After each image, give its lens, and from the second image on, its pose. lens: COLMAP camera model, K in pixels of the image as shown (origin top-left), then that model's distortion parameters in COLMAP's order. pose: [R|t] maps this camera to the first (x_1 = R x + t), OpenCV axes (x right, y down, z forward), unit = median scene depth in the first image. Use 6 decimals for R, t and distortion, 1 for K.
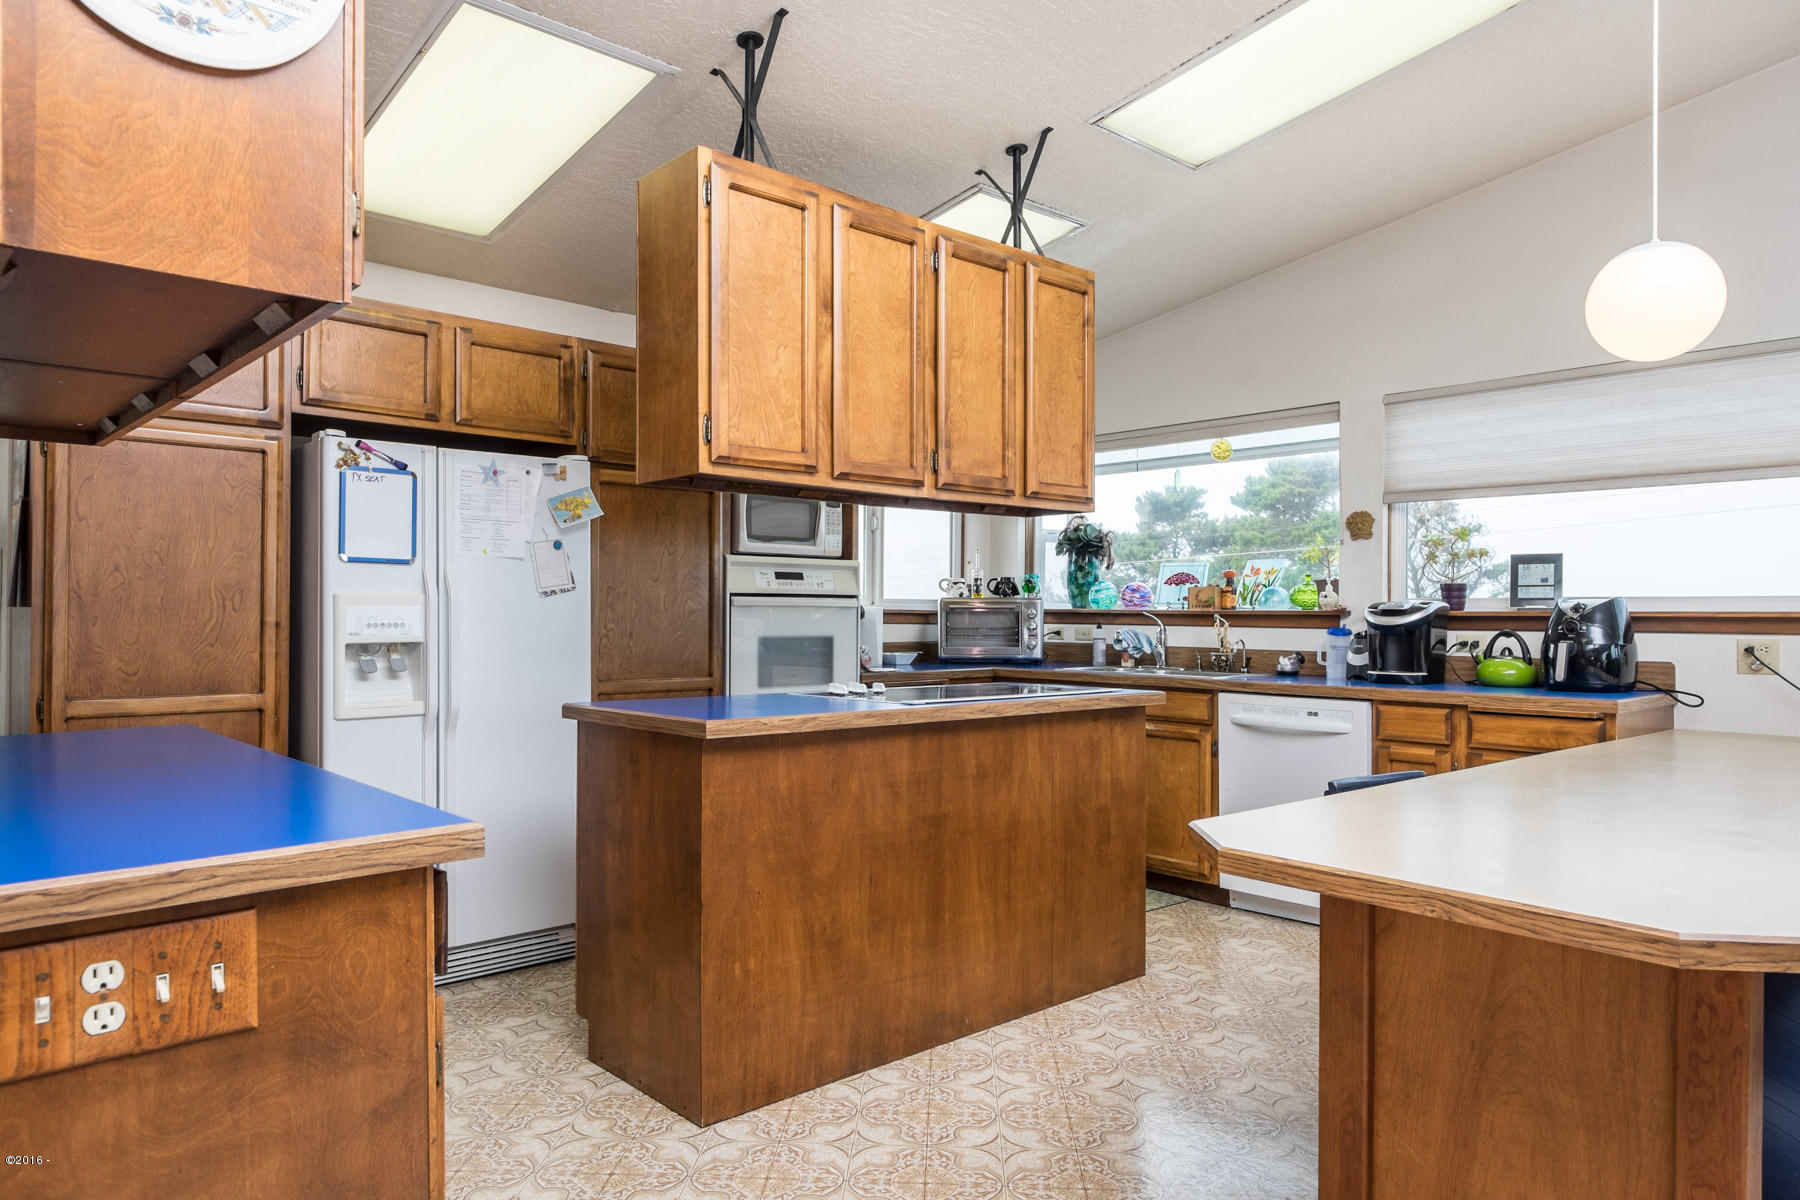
lens RADIAL K [[1146.5, 0, 900.0], [0, 1146.5, 600.0], [0, 0, 1]] dist [-0.000467, 0.000197]
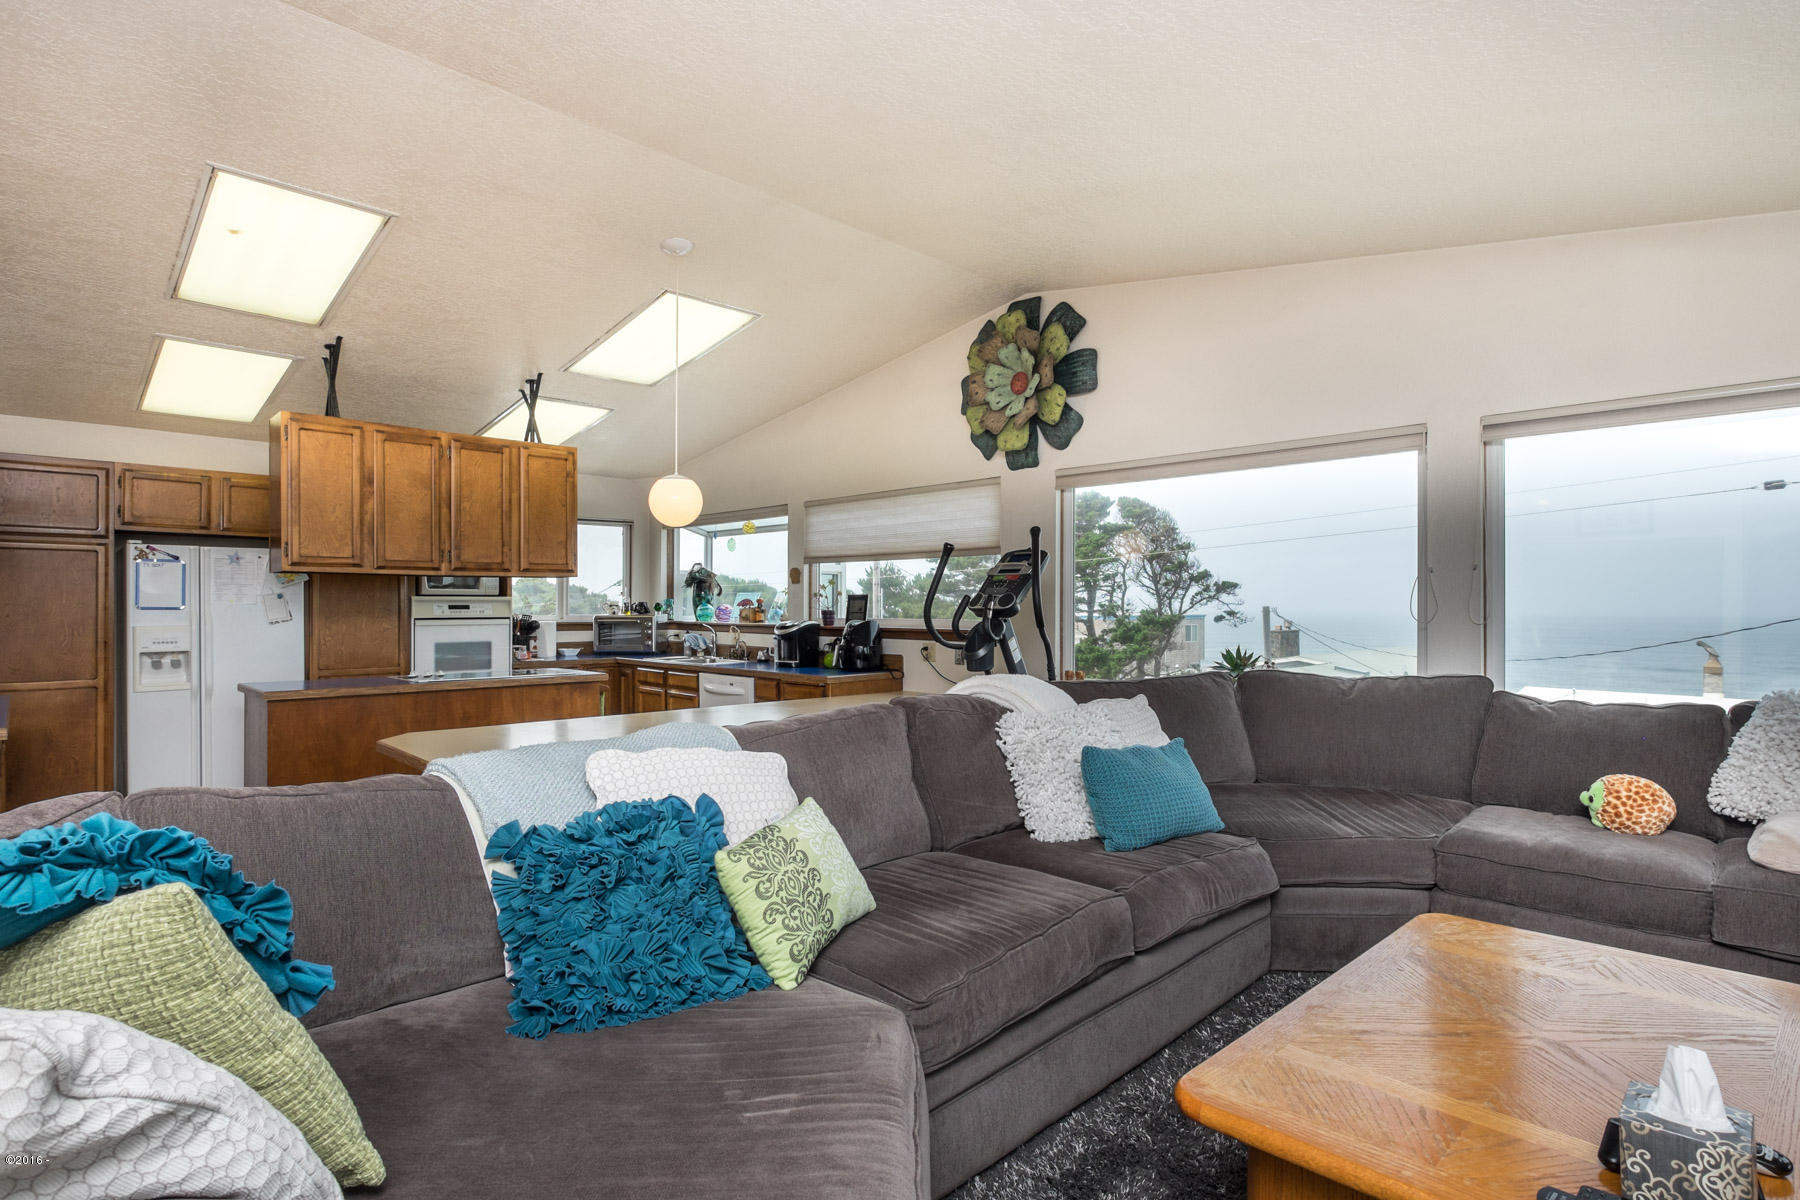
lens RADIAL K [[904.6, 0, 900.0], [0, 904.6, 600.0], [0, 0, 1]] dist [-0.000968, -0.000036]
pose [[0.999336, -0.005360, 0.036052, 0.651956], [0.005016, 0.999941, 0.009634, -0.051830], [-0.036101, -0.009447, 0.999303, -0.491044]]
